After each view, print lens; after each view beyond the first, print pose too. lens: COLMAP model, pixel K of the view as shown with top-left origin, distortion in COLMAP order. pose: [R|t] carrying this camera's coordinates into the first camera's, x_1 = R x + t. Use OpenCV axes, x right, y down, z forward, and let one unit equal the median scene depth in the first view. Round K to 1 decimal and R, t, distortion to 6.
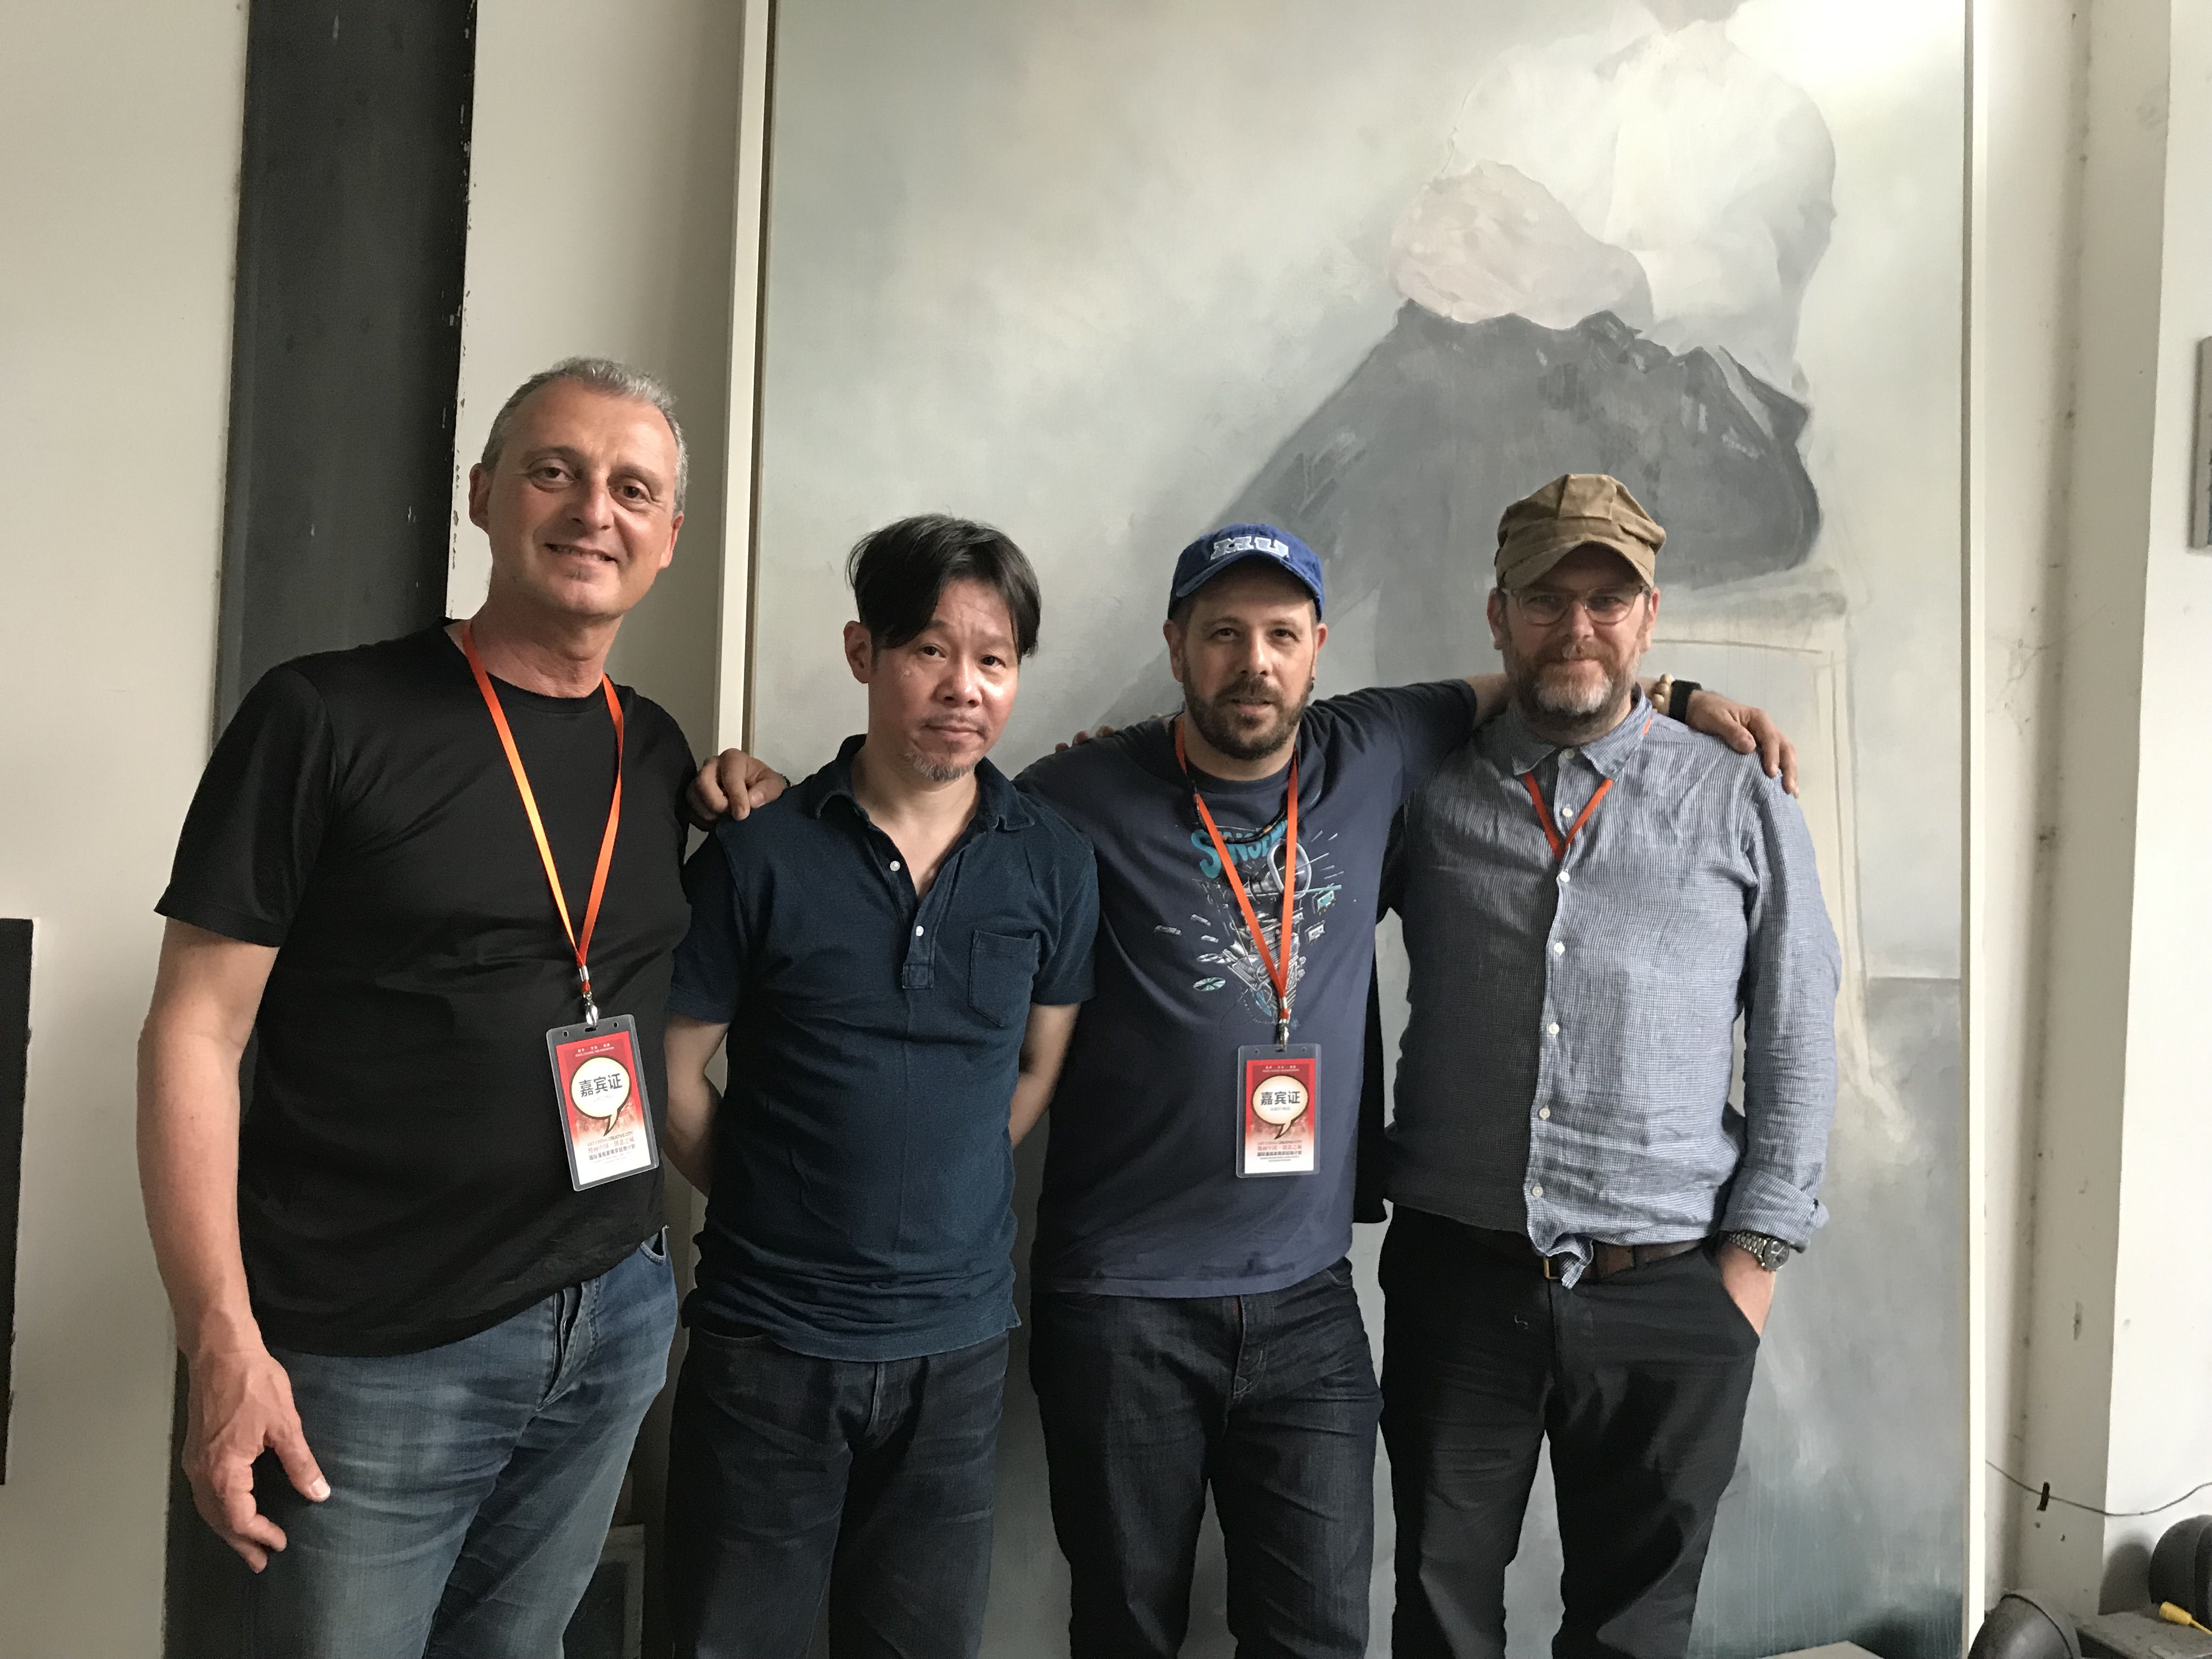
lens RADIAL K [[1791.6, 0, 1106.0], [0, 1791.6, 828.5], [0, 0, 1]] dist [0.003904, 0.001189]
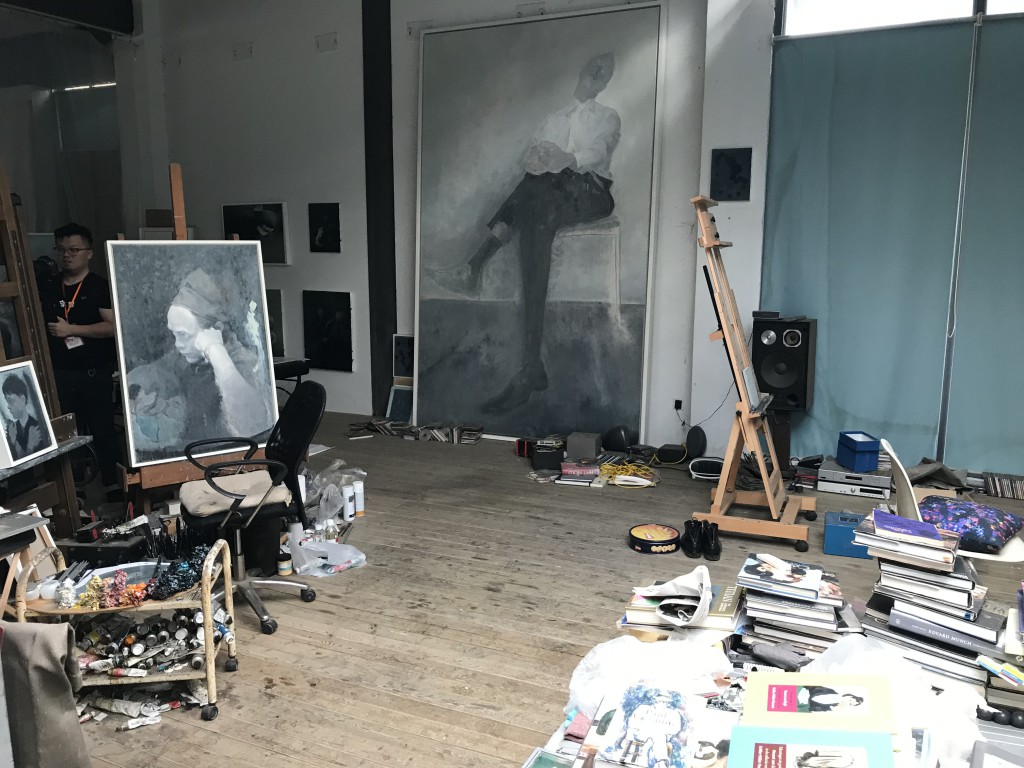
lens RADIAL K [[829.4, 0, 512.0], [0, 829.4, 385.2], [0, 0, 1]] dist [0.003904, 0.001189]
pose [[0.989014, -0.018077, 0.146711, -0.199112], [-0.007407, 0.985187, 0.171326, -0.084497], [-0.147635, -0.170530, 0.974230, -1.205259]]
